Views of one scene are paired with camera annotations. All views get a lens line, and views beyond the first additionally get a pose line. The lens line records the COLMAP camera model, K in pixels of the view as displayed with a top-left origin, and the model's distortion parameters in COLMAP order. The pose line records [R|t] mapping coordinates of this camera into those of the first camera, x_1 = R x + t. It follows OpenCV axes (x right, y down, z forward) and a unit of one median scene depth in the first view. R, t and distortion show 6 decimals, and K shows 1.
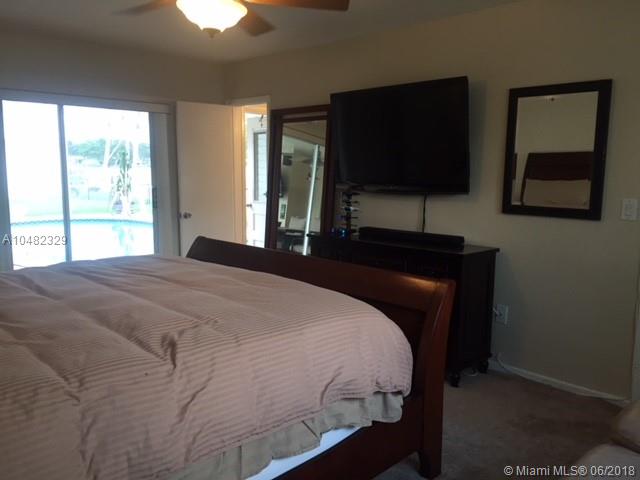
lens RADIAL K [[557.7, 0, 319.8], [0, 557.7, 241.0], [0, 0, 1]] dist [0.066257, -0.041671]
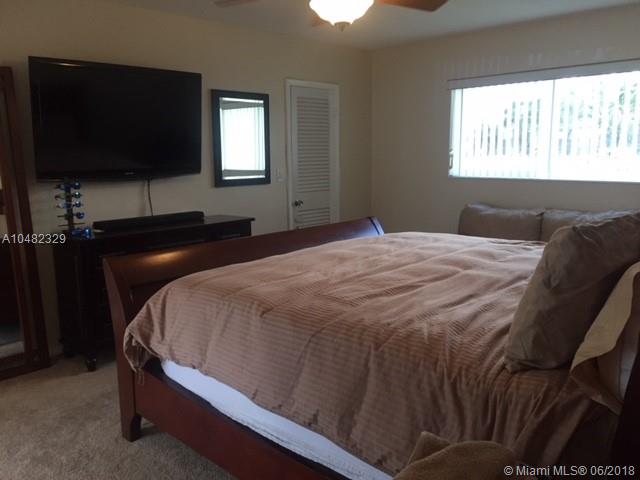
lens RADIAL K [[557.7, 0, 319.9], [0, 557.7, 239.7], [0, 0, 1]] dist [0.066257, -0.041671]
pose [[-0.034824, -0.169281, 0.984952, -0.915974], [0.148079, 0.973798, 0.172599, -0.113290], [-0.988362, 0.151861, -0.008845, 0.770284]]
